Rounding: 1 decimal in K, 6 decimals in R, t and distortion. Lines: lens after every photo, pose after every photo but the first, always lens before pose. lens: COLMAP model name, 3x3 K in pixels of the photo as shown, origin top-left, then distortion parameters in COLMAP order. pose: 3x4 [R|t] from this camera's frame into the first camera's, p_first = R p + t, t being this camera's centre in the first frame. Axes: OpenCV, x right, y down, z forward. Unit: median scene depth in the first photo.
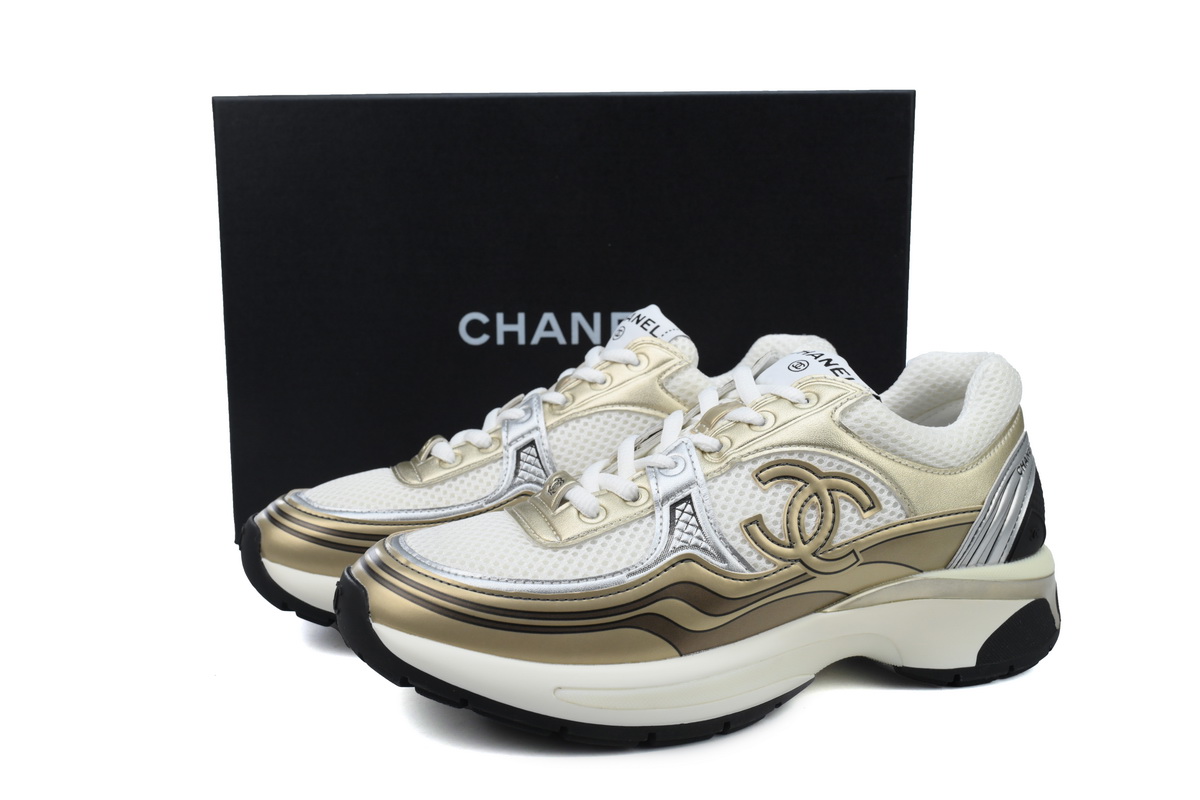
lens RADIAL K [[1135.7, 0, 600.0], [0, 1135.7, 400.0], [0, 0, 1]] dist [-0.002741, -0.011669]
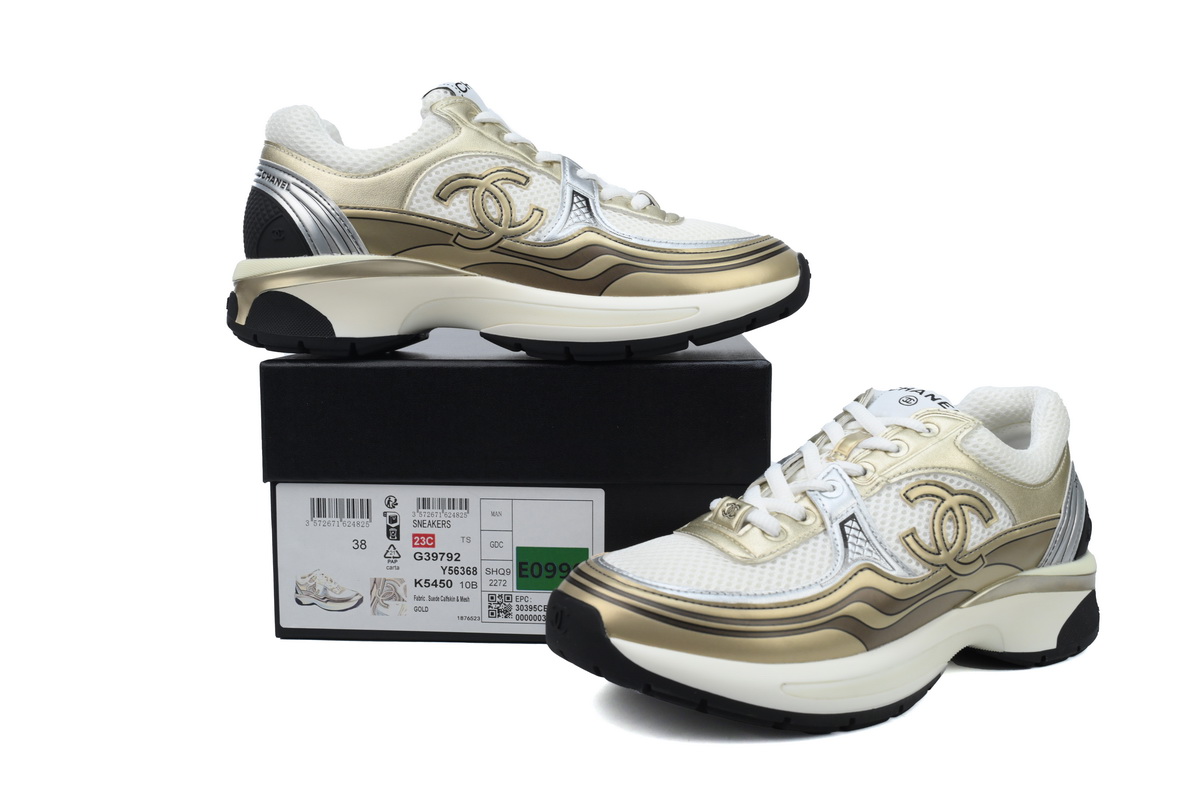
lens RADIAL K [[1135.7, 0, 600.0], [0, 1135.7, 400.0], [0, 0, 1]] dist [-0.002741, -0.011669]
pose [[0.978294, -0.016385, 0.206574, -0.412103], [0.022198, 0.999419, -0.025854, -0.008239], [-0.206030, 0.029879, 0.978089, -0.088840]]
